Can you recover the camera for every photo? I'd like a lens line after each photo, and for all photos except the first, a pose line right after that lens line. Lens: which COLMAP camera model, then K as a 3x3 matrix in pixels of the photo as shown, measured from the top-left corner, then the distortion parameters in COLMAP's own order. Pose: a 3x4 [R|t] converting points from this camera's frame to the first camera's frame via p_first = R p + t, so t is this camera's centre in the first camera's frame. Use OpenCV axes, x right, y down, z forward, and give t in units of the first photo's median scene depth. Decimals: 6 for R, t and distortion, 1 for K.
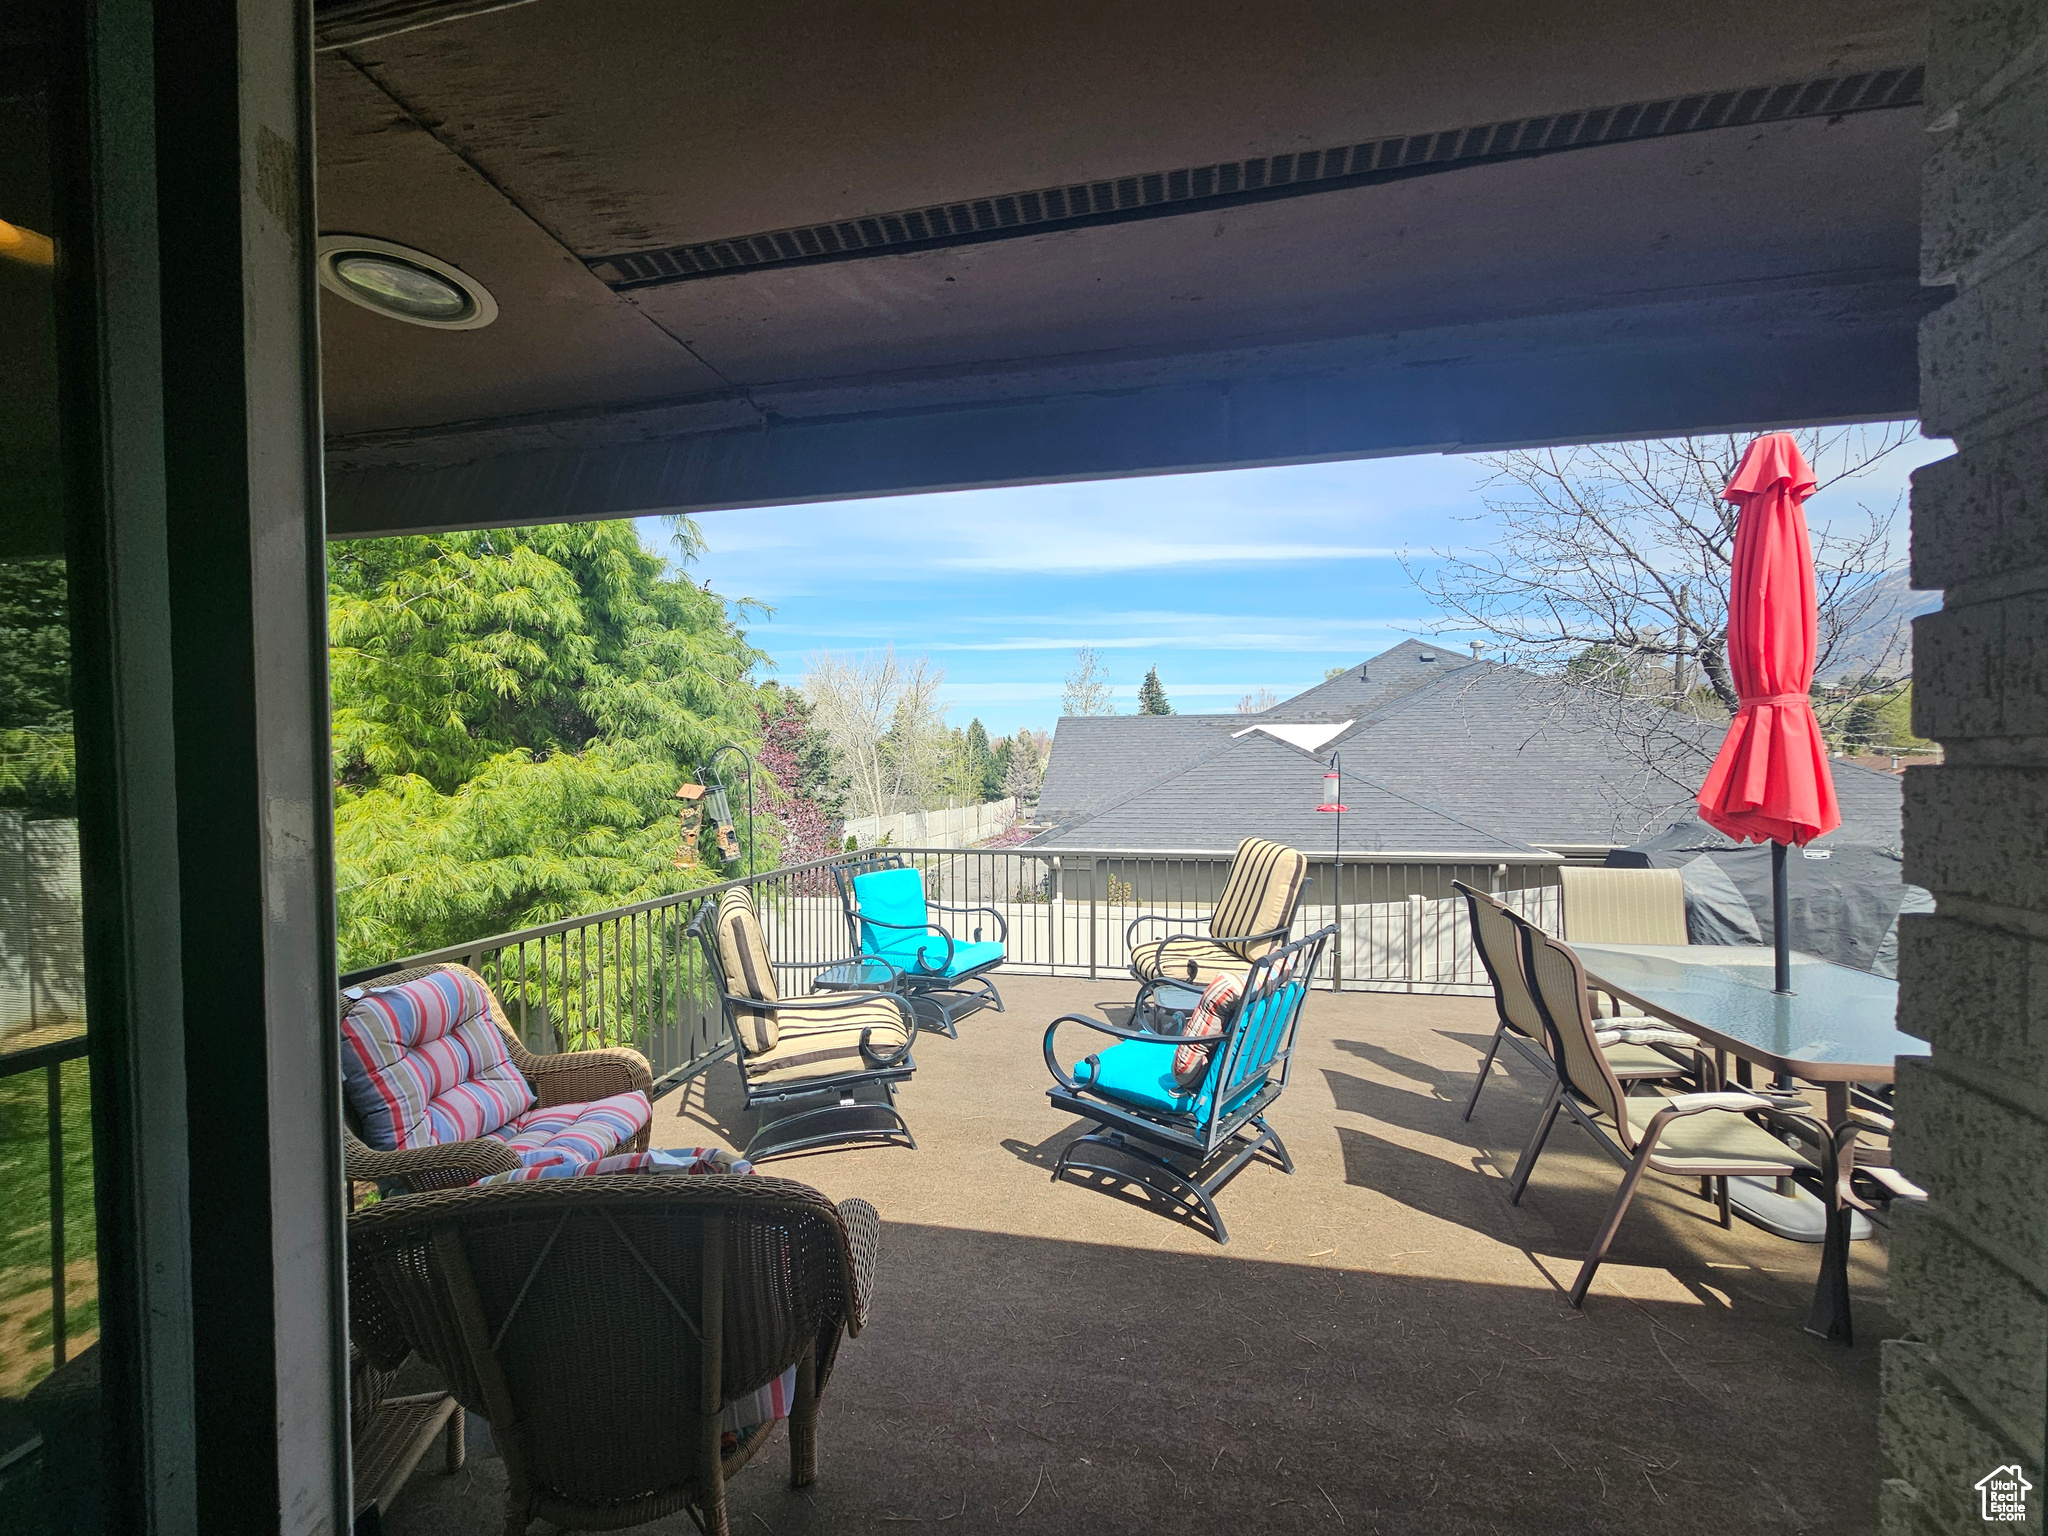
lens RADIAL K [[843.2, 0, 1019.5], [0, 843.2, 772.9], [0, 0, 1]] dist [0.000960, 0.000099]
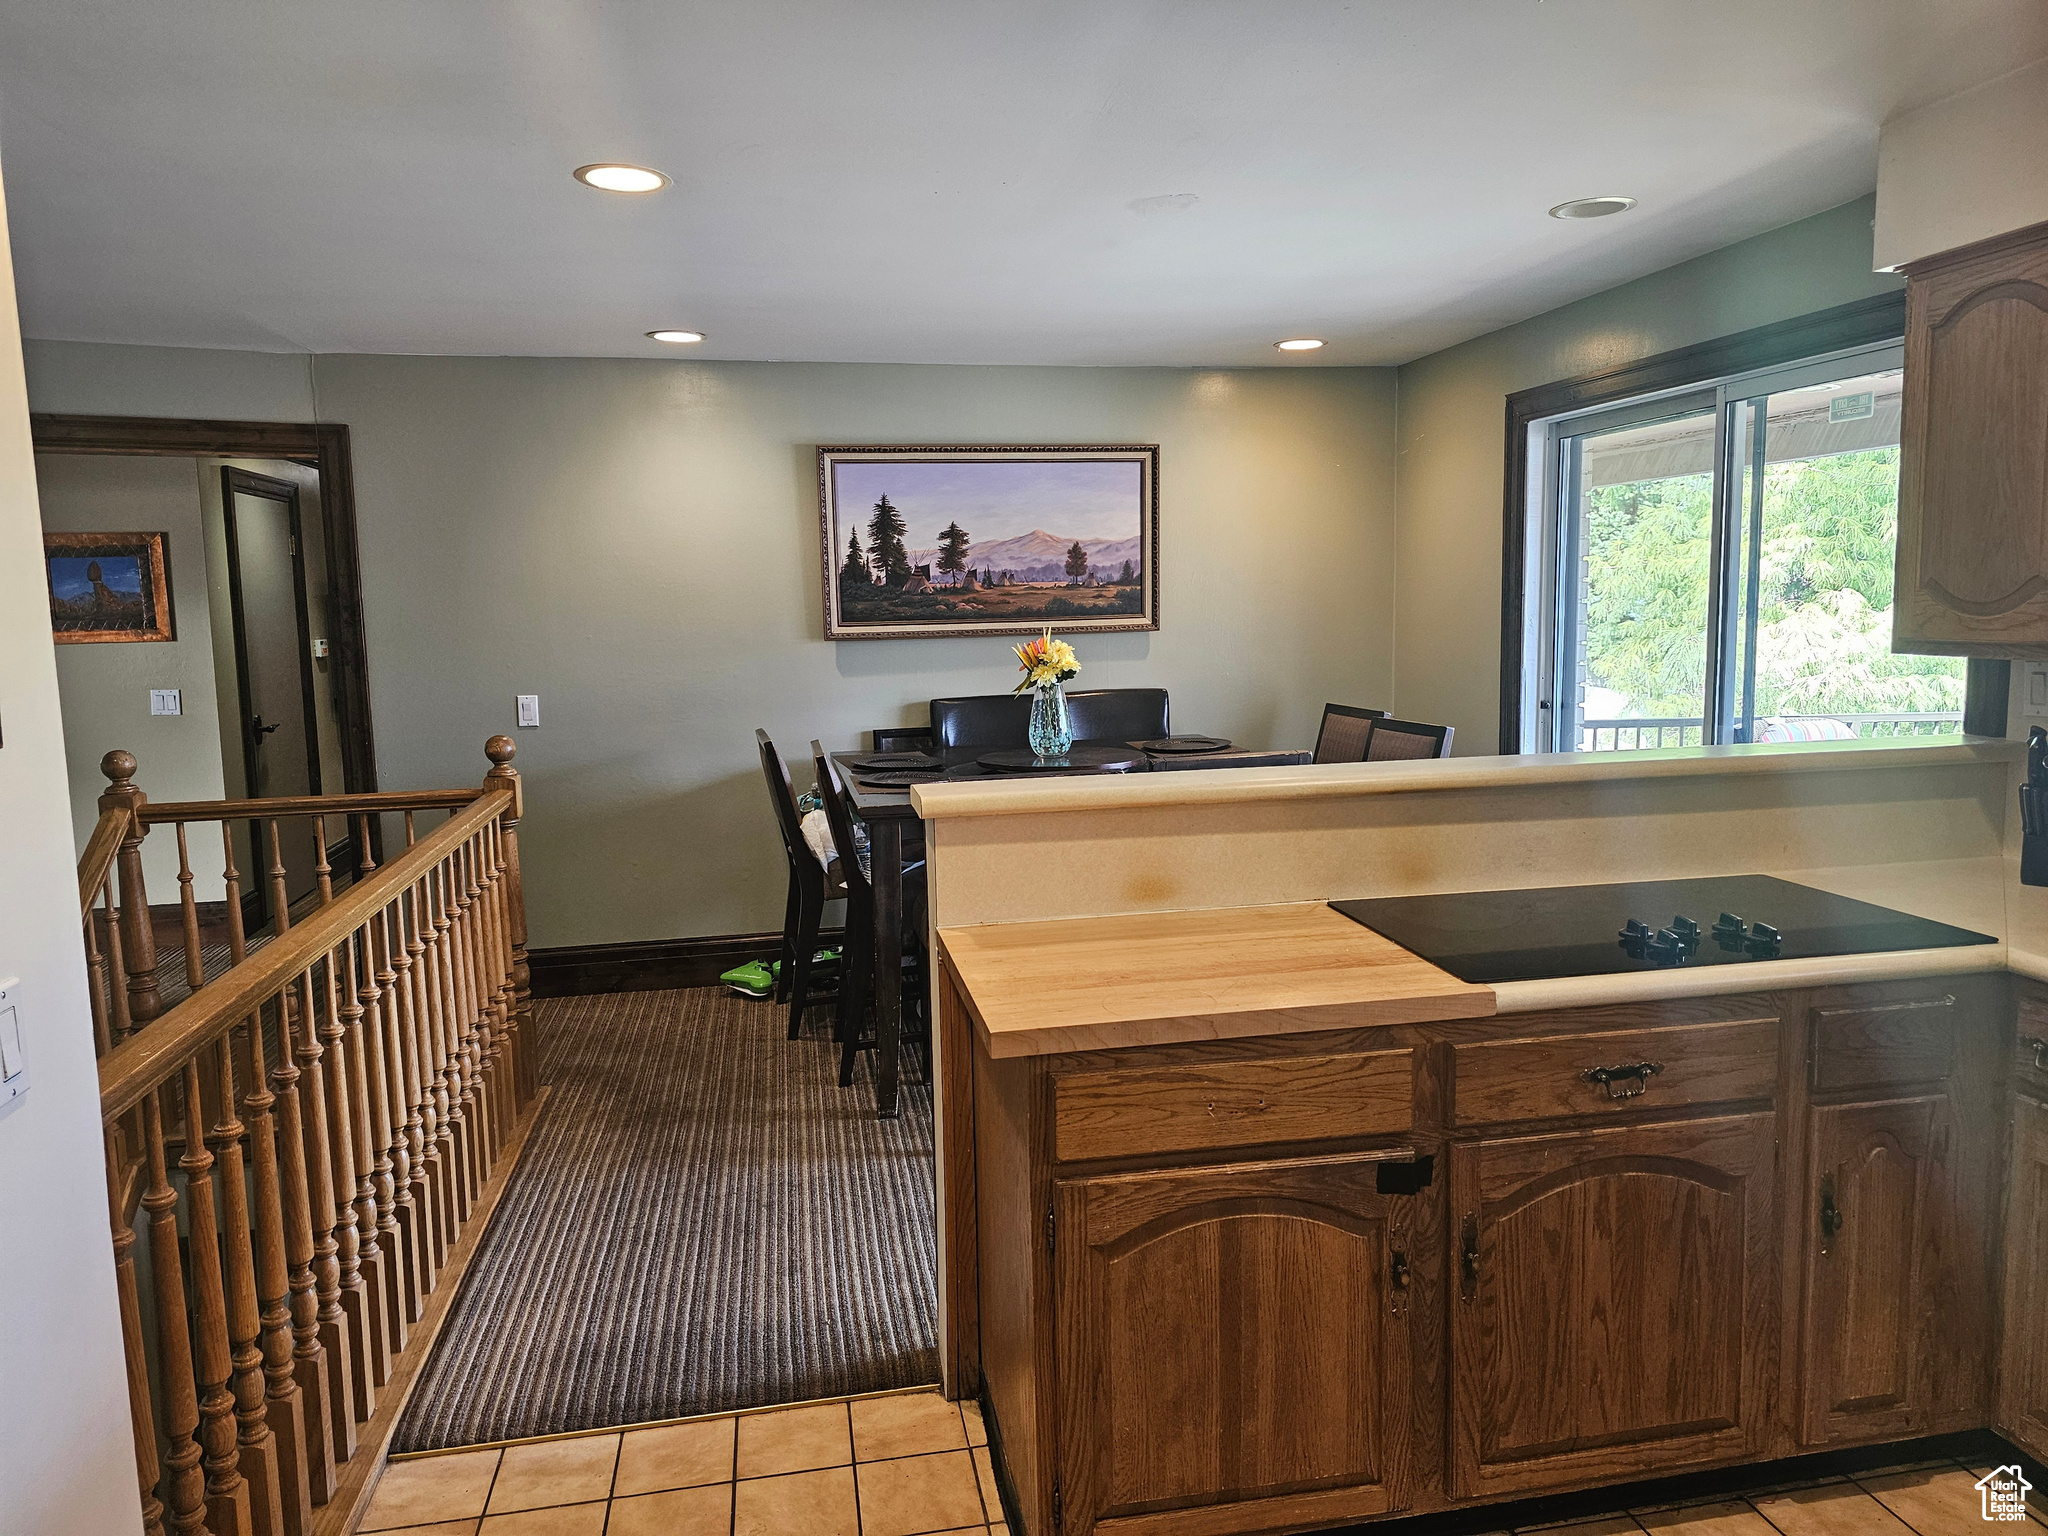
lens RADIAL K [[1376.1, 0, 1025.9], [0, 1376.1, 765.0], [0, 0, 1]] dist [0.006828, 0.000636]
pose [[0.378289, 0.114993, -0.918517, 0.541050], [0.002155, 0.992142, 0.125099, 0.002471], [0.925685, -0.049303, 0.375068, -0.644201]]
